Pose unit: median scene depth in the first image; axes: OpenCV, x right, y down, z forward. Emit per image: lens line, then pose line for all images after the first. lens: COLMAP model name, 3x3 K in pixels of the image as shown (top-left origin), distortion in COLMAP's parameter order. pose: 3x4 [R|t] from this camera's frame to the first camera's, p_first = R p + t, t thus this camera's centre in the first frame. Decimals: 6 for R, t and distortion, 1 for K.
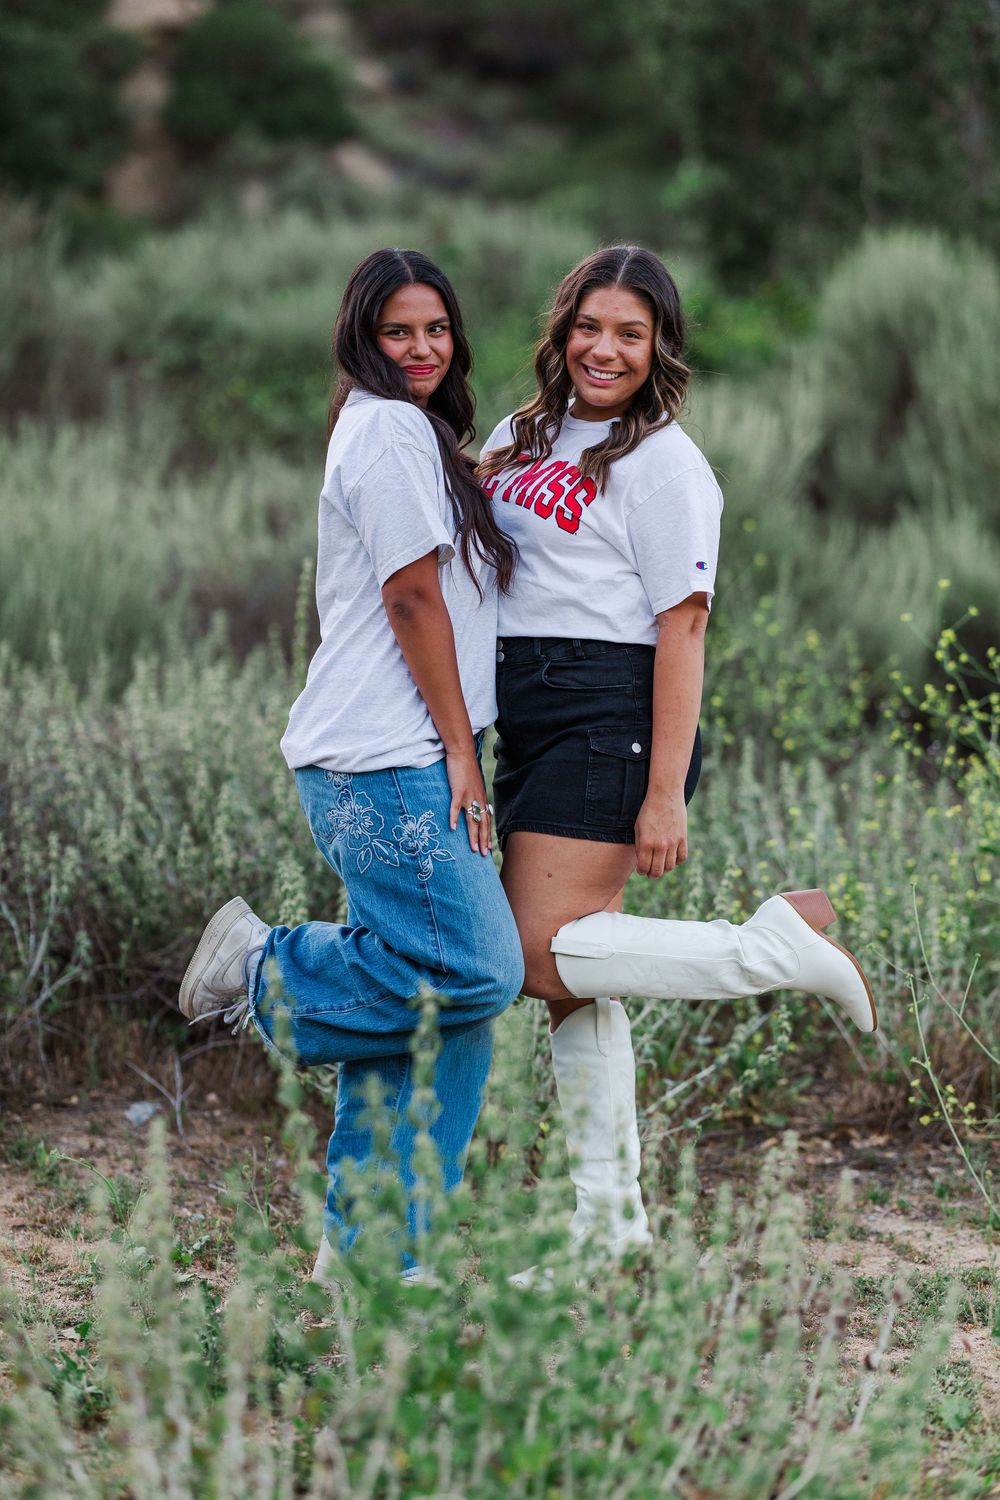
lens RADIAL K [[3575.7, 0, 531.6], [0, 3575.7, 719.0], [0, 0, 1]] dist [-0.034132, 0.000000]
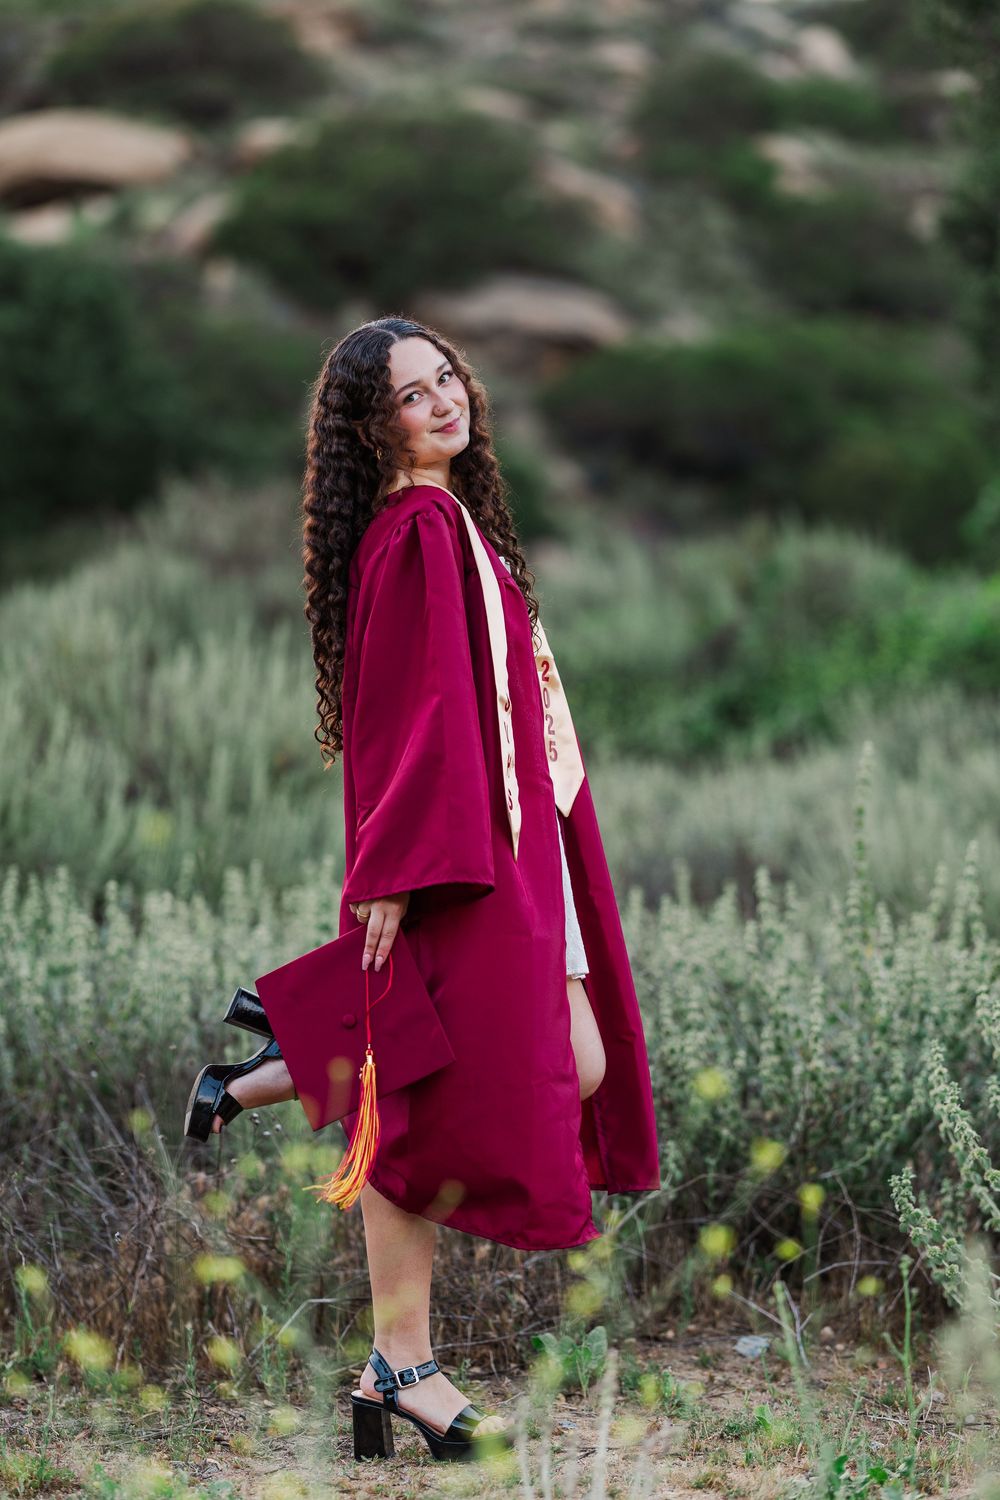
lens RADIAL K [[3575.7, 0, 493.3], [0, 3575.7, 749.4], [0, 0, 1]] dist [-0.034132, 0.000000]
pose [[0.998383, -0.015241, -0.054763, -0.114781], [0.009146, 0.993903, -0.109875, 0.057525], [0.056104, 0.109196, 0.992436, 0.120323]]
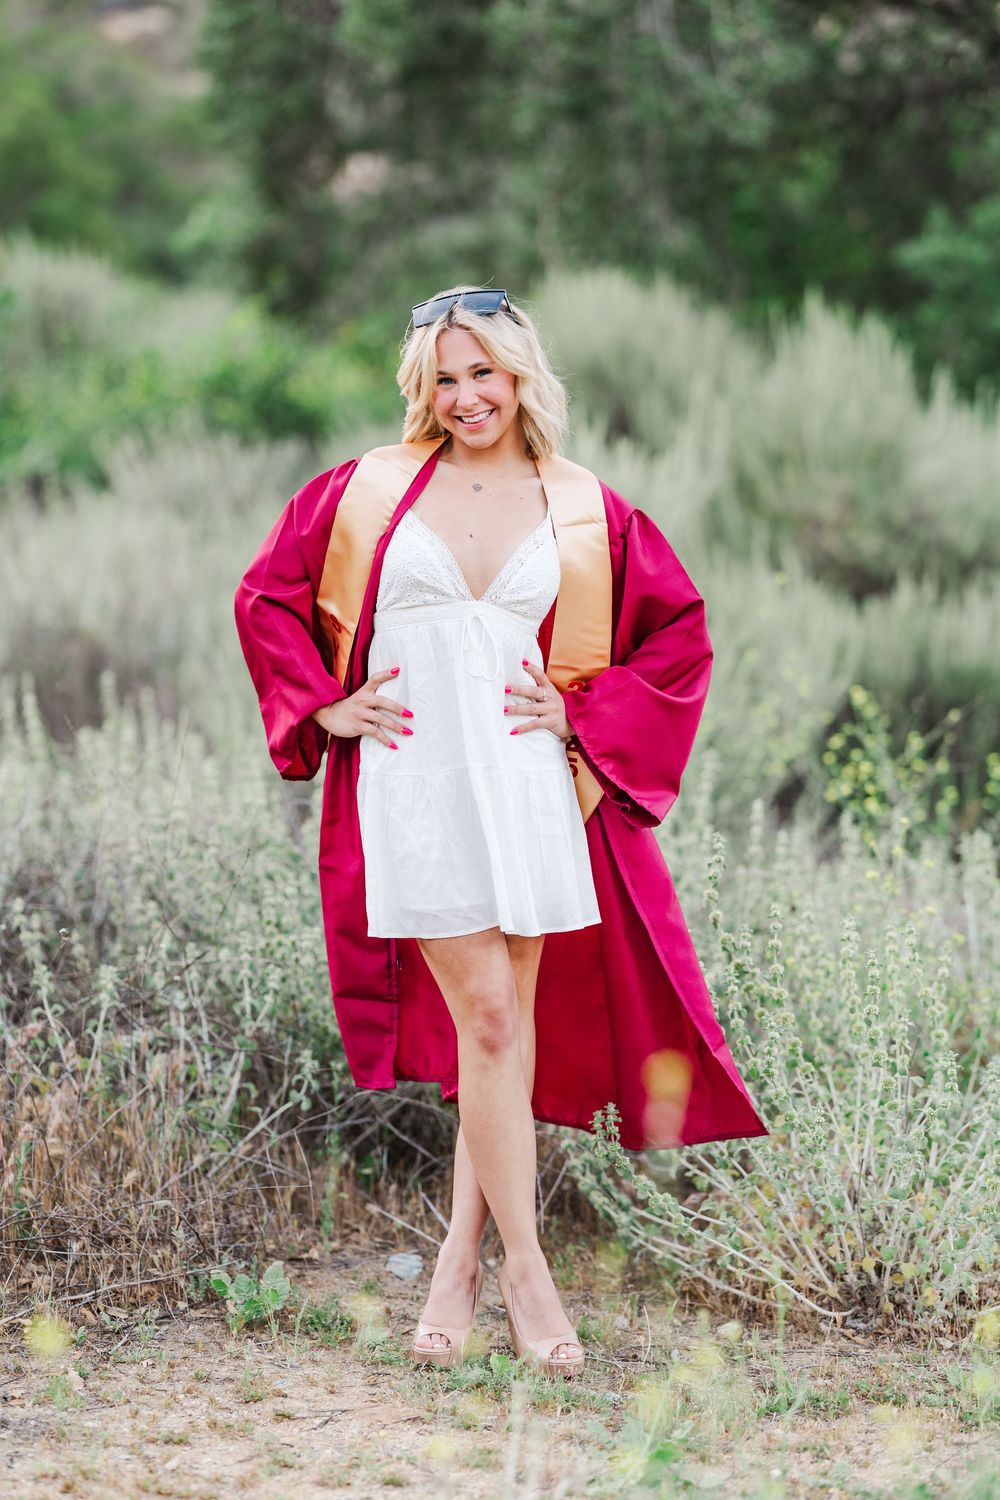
lens RADIAL K [[3575.7, 0, 504.0], [0, 3575.7, 754.2], [0, 0, 1]] dist [-0.034132, 0.000000]
pose [[0.975861, -0.009341, 0.218193, -0.251101], [0.011717, 0.999885, -0.009598, -0.000837], [-0.218078, 0.011923, 0.975858, 0.169848]]
